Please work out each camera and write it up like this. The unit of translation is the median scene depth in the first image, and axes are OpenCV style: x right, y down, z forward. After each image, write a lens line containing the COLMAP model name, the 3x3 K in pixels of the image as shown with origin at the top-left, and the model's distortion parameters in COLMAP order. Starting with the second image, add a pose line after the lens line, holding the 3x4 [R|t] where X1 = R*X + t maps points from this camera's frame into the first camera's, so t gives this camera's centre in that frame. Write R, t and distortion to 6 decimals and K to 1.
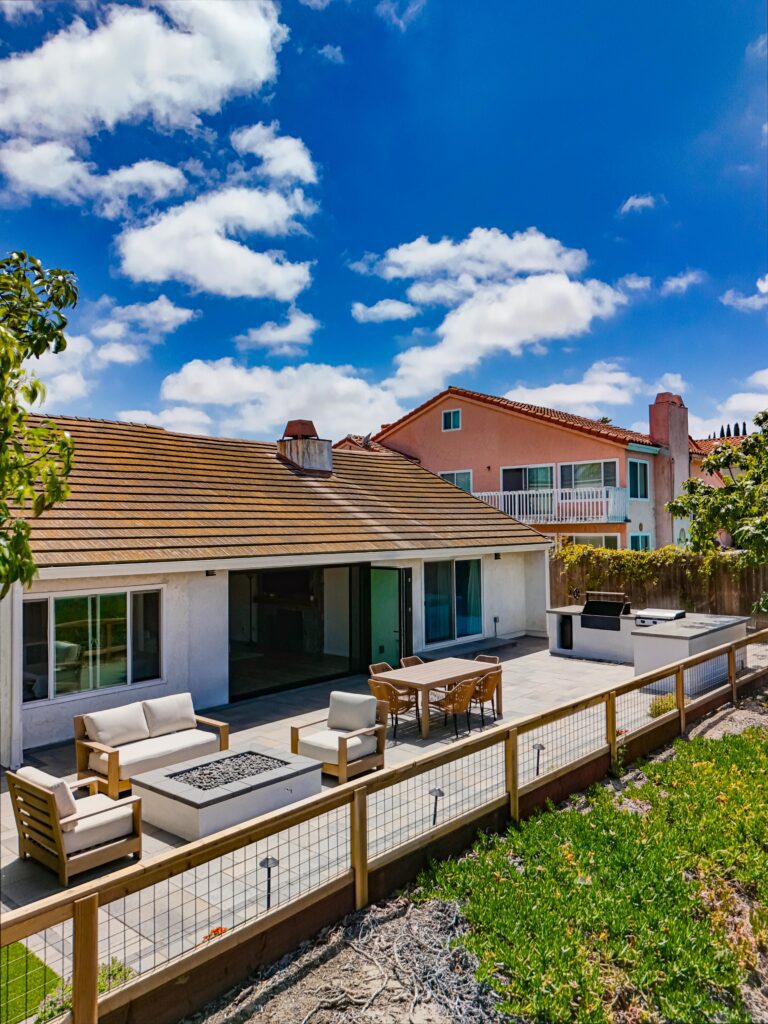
lens RADIAL K [[748.8, 0, 384.0], [0, 748.8, 512.0], [0, 0, 1]] dist [0.092185, -0.119882]
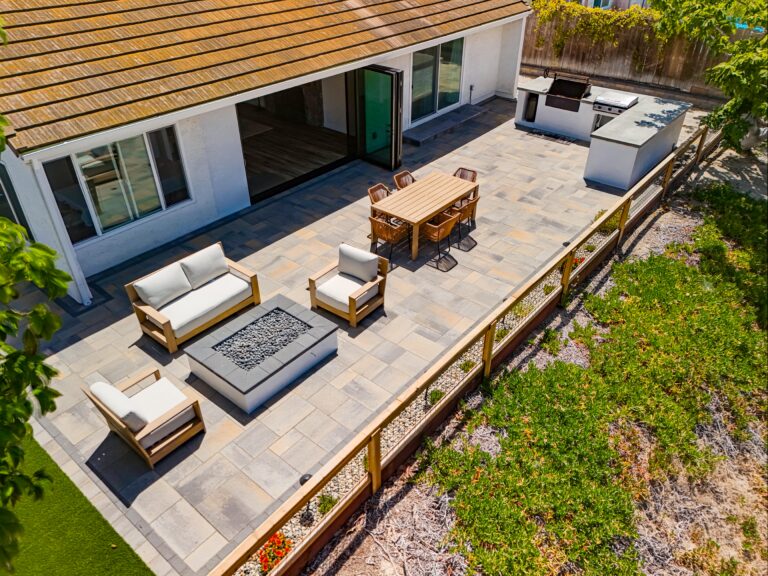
lens RADIAL K [[561.6, 0, 384.0], [0, 561.6, 288.0], [0, 0, 1]] dist [0.092185, -0.119882]
pose [[0.999533, -0.009931, 0.028892, -0.019427], [-0.008863, 0.810766, 0.585304, -0.171509], [-0.029237, -0.585286, 0.810299, 0.178899]]
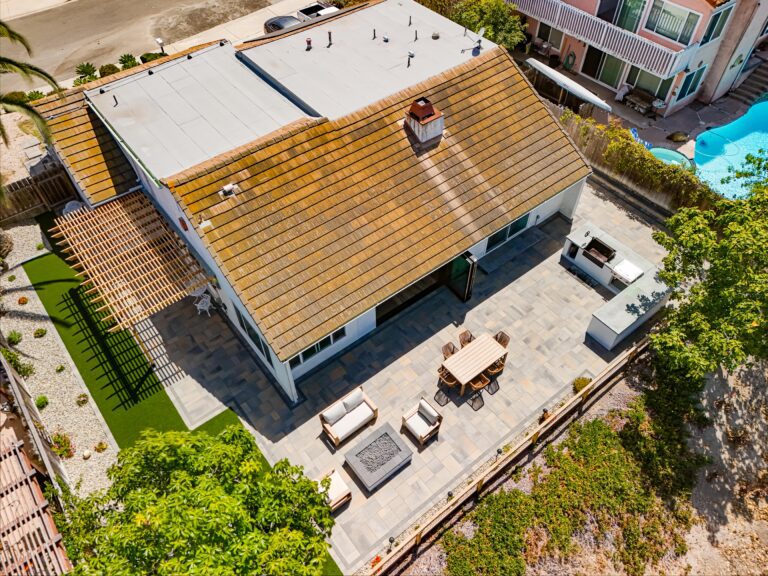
lens RADIAL K [[561.6, 0, 384.0], [0, 561.6, 288.0], [0, 0, 1]] dist [0.092185, -0.119882]
pose [[0.984217, 0.137291, -0.111661, -0.024694], [-0.003384, 0.645459, 0.763787, -0.998552], [0.176934, -0.751355, 0.635736, 0.099232]]
